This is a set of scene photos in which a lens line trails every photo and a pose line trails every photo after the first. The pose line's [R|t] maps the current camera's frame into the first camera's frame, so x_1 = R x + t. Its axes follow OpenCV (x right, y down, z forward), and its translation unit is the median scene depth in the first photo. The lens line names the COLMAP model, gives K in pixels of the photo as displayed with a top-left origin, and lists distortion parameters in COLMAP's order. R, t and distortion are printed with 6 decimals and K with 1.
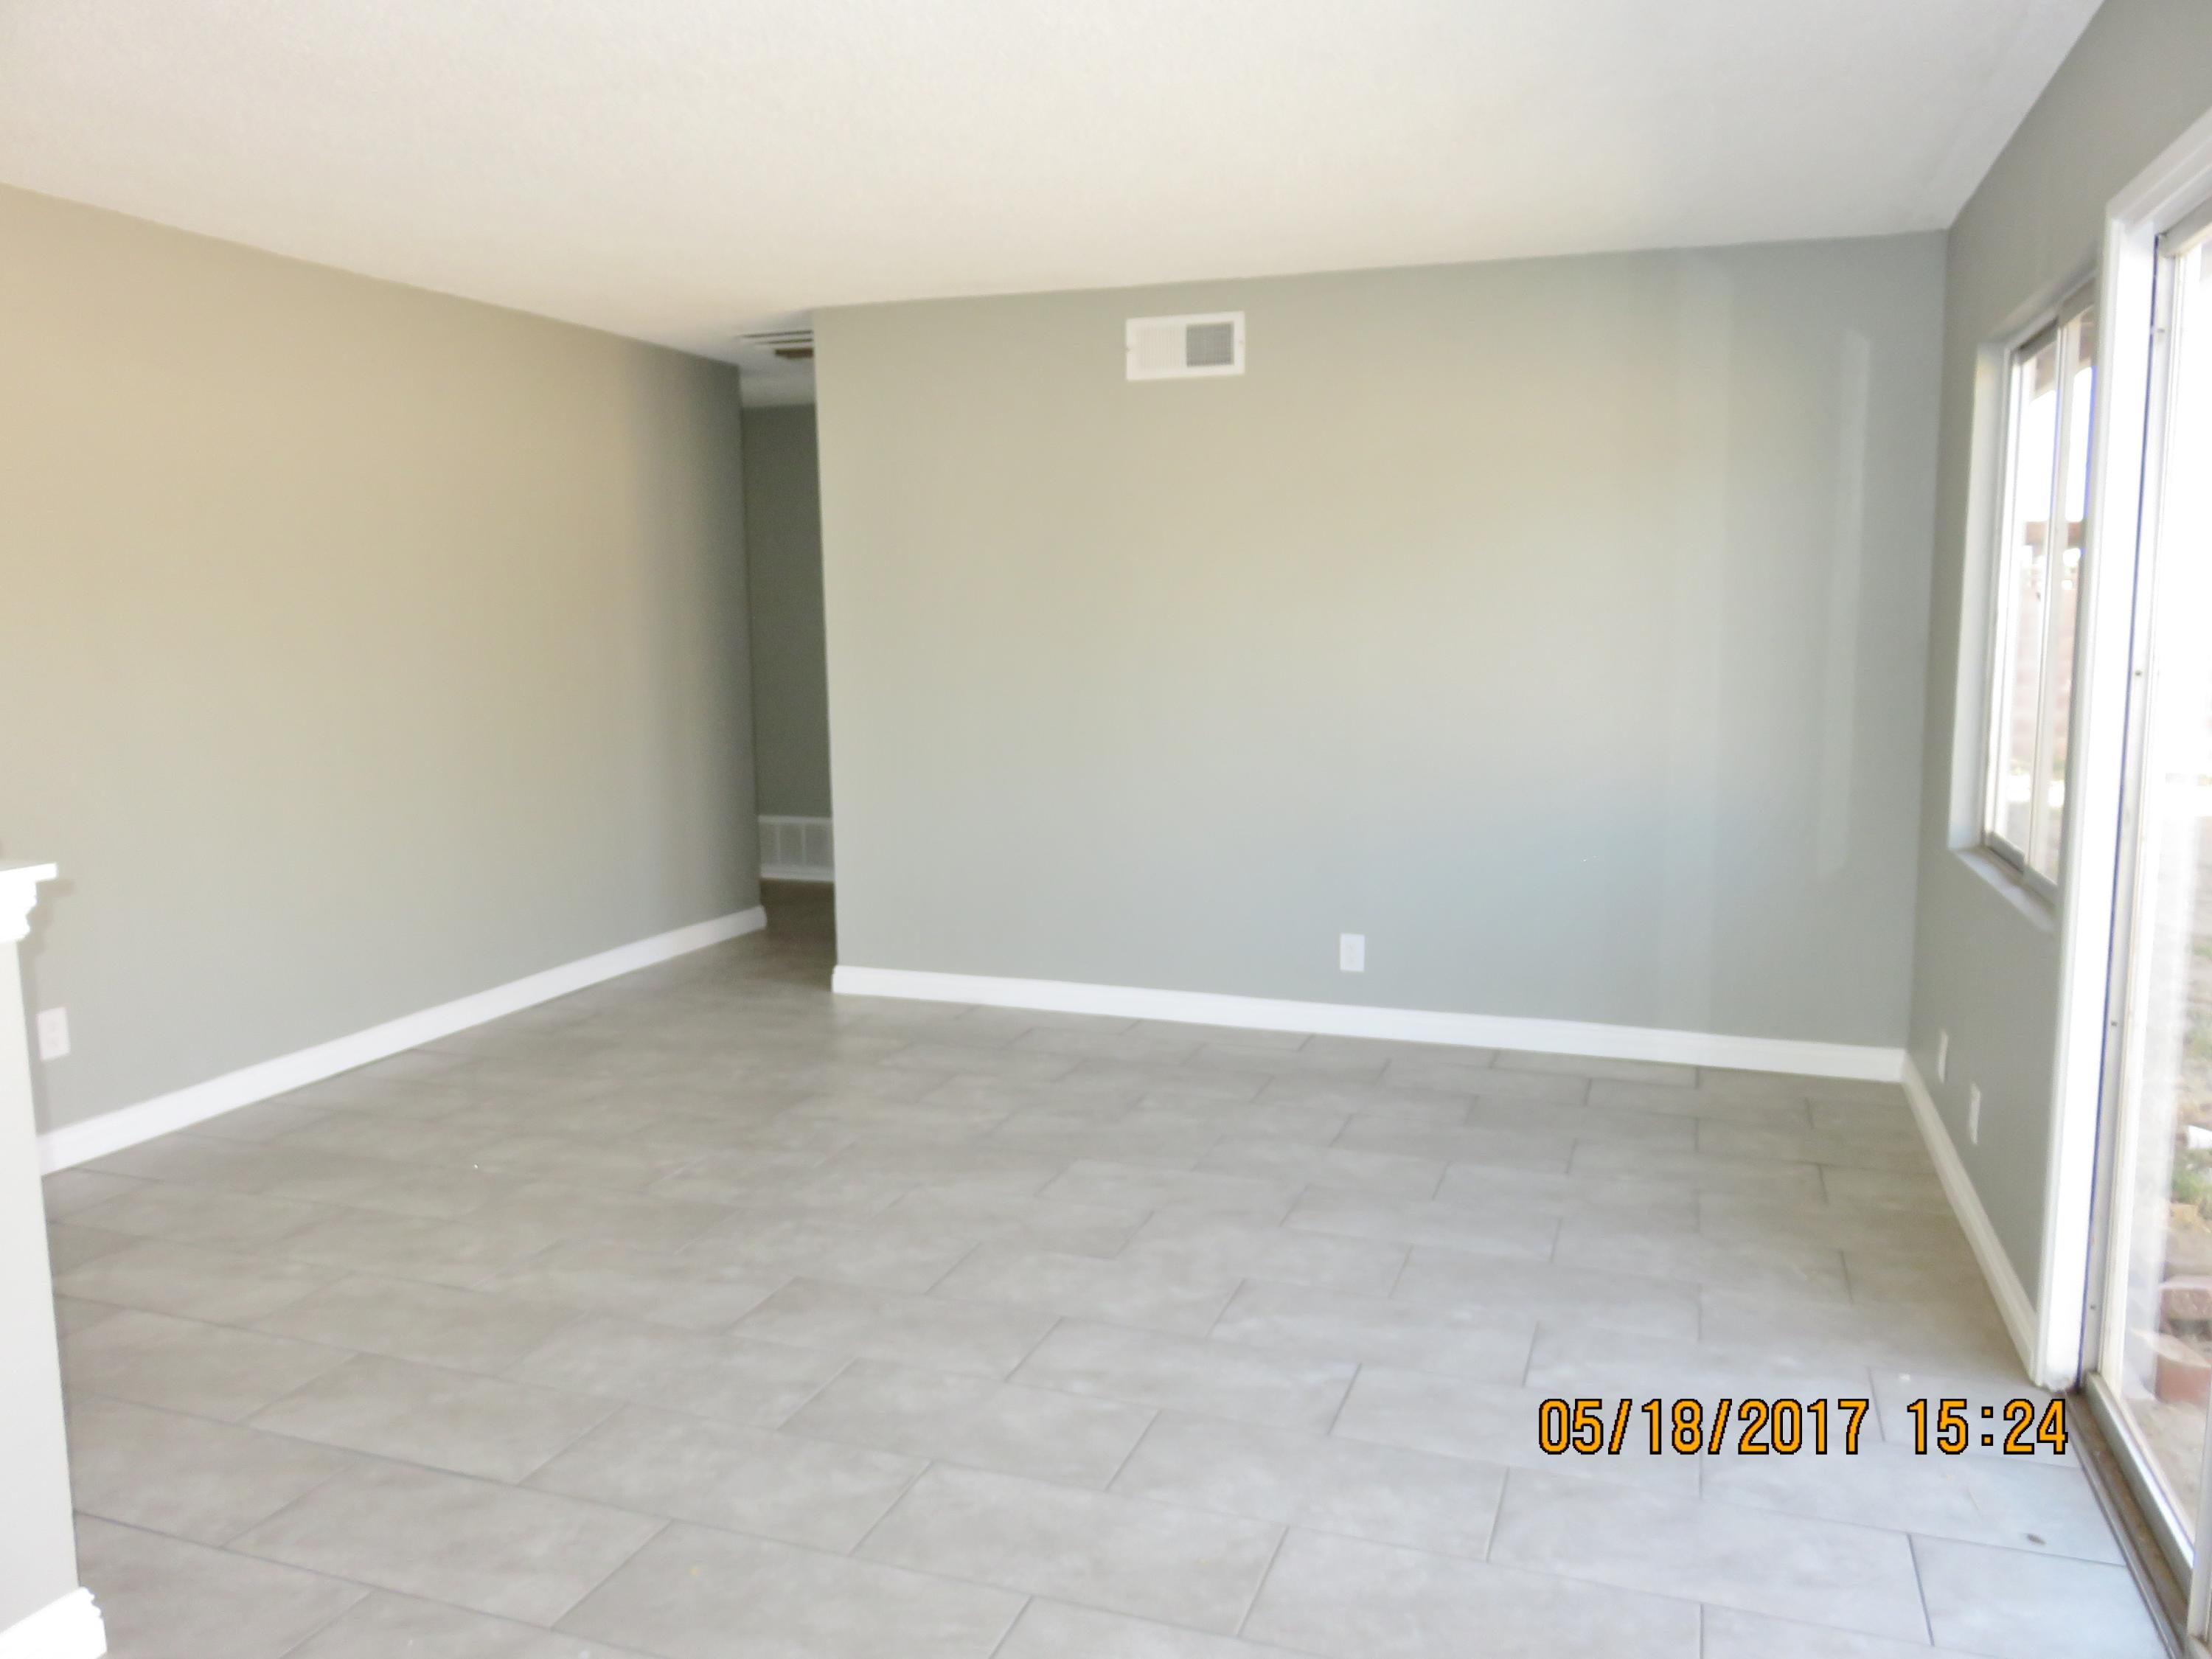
lens RADIAL K [[1664.1, 0, 1102.6], [0, 1664.1, 833.1], [0, 0, 1]] dist [-0.011569, 0.003334]
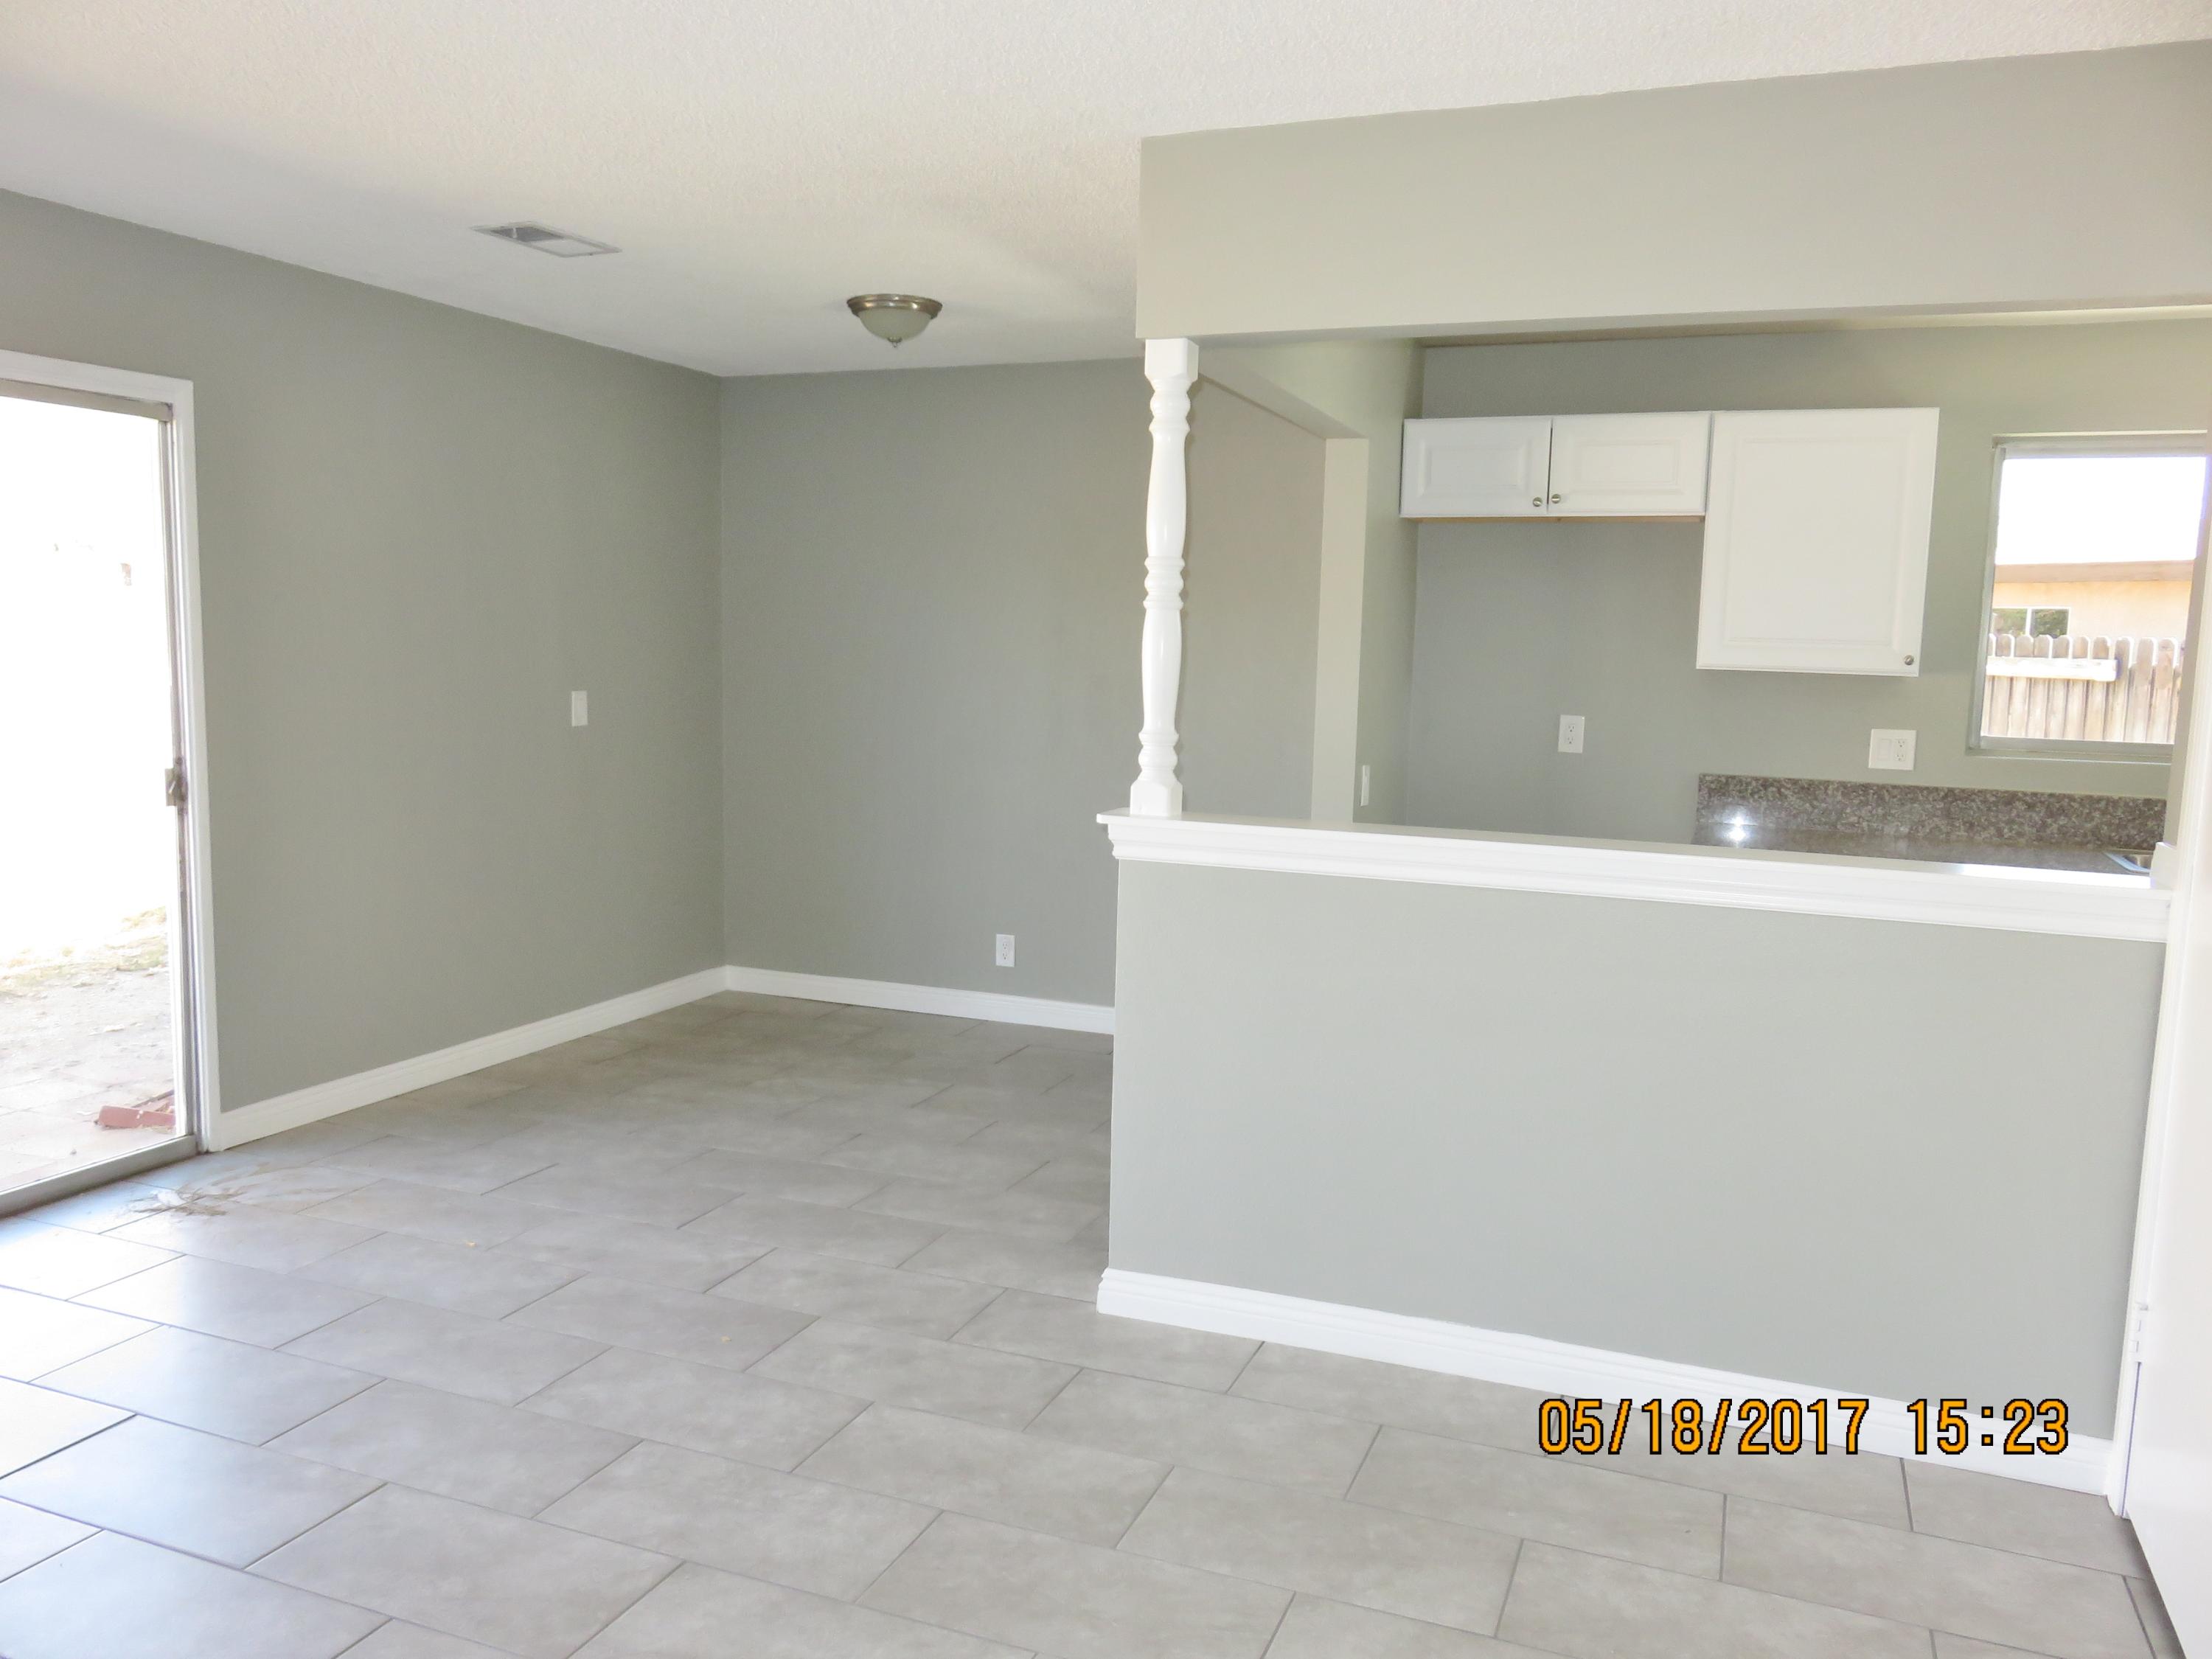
lens RADIAL K [[1664.1, 0, 1102.6], [0, 1664.1, 833.1], [0, 0, 1]] dist [-0.011569, 0.003334]
pose [[-0.999297, -0.020546, 0.031347, -0.527782], [-0.012115, 0.968531, 0.248598, -0.282081], [-0.035468, 0.248044, -0.968099, 1.975700]]
